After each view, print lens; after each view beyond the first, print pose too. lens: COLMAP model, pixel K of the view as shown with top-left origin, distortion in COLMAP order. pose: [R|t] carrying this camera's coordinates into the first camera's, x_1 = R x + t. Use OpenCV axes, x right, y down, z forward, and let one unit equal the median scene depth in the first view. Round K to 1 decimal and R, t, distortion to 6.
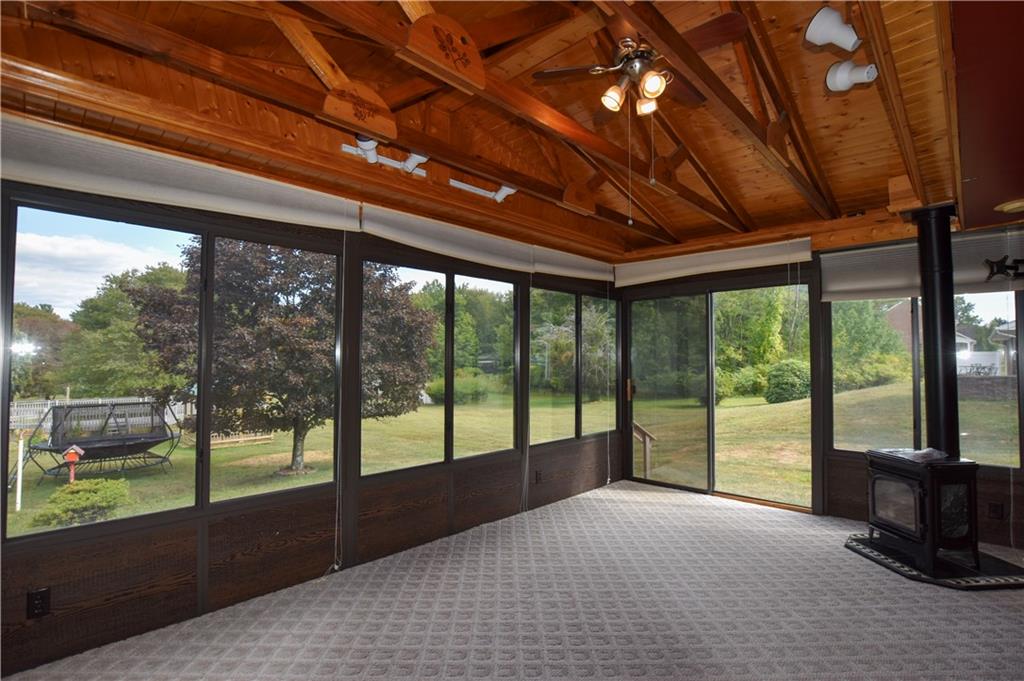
lens RADIAL K [[495.5, 0, 512.0], [0, 495.5, 340.5], [0, 0, 1]] dist [-0.020214, 0.000349]
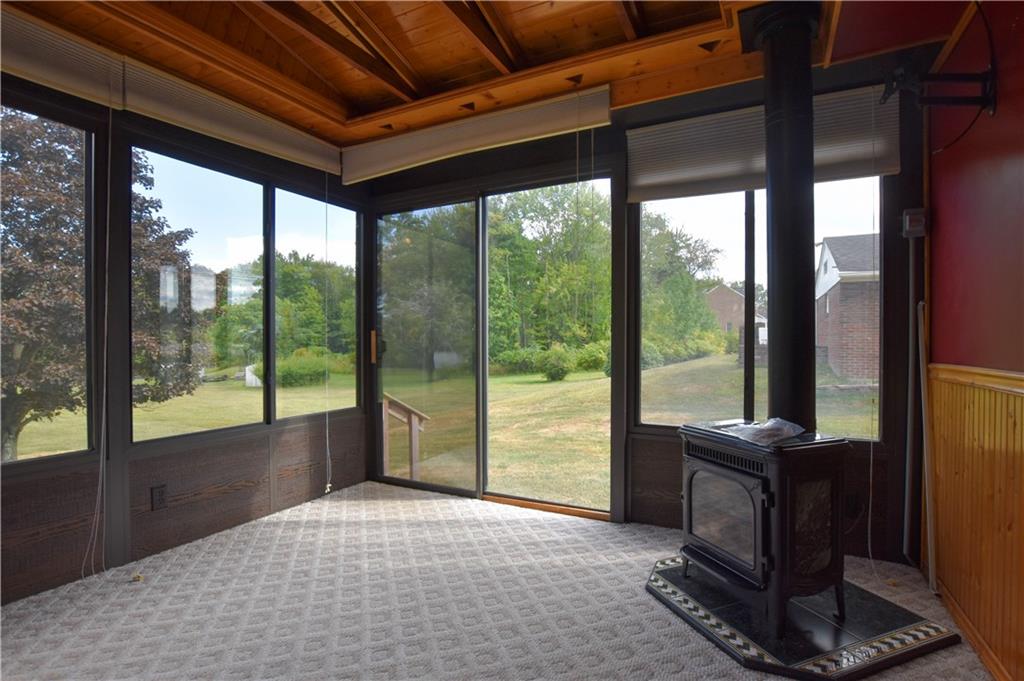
lens RADIAL K [[495.5, 0, 512.0], [0, 495.5, 340.5], [0, 0, 1]] dist [-0.020214, 0.000349]
pose [[0.961047, -0.003403, 0.276366, 0.254873], [-0.008013, 0.999161, 0.040165, 0.068950], [-0.276271, -0.040815, 0.960213, 0.342711]]
